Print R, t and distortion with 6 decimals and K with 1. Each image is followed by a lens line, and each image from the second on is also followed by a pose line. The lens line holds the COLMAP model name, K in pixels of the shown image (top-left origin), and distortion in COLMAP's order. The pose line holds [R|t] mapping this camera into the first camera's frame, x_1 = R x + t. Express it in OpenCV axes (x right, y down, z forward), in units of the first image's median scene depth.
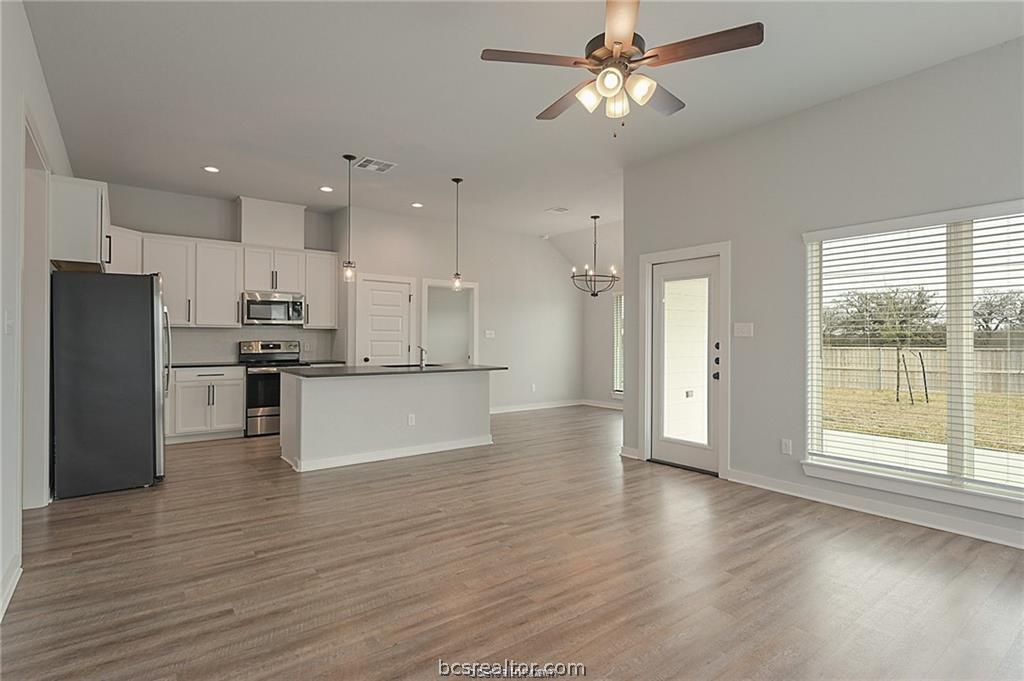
lens RADIAL K [[520.8, 0, 512.9], [0, 520.8, 336.8], [0, 0, 1]] dist [-0.000840, -0.000131]
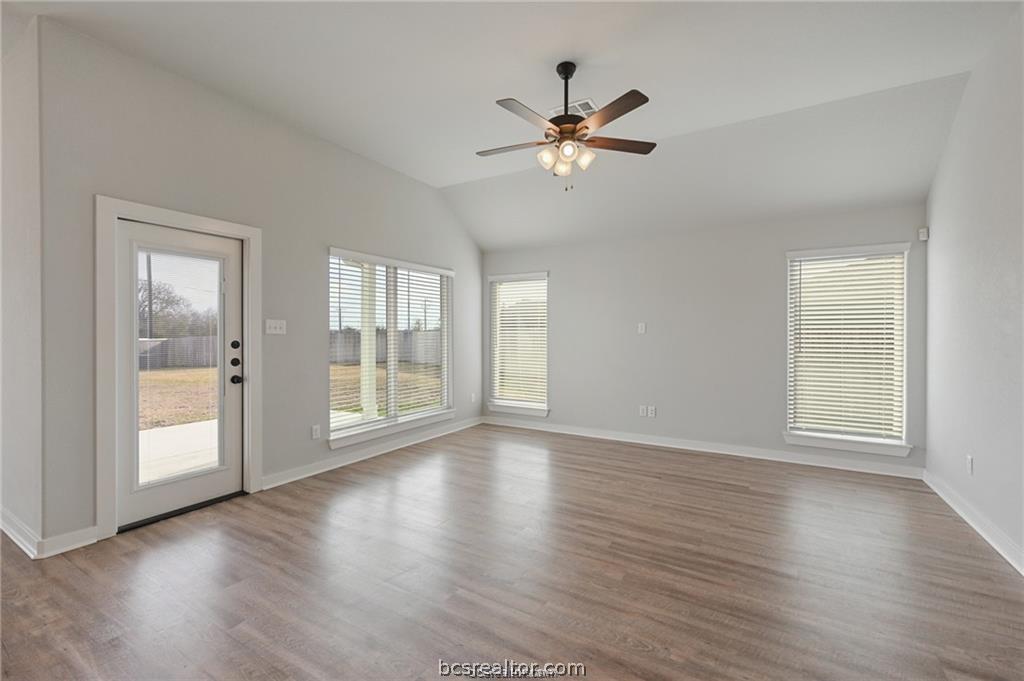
lens RADIAL K [[437.8, 0, 512.8], [0, 437.8, 335.9], [0, 0, 1]] dist [0.004578, -0.000004]
pose [[-0.382877, -0.007719, 0.923767, -0.271966], [-0.005308, 0.999967, 0.006155, -0.002383], [-0.923784, -0.002547, -0.382905, 0.517118]]
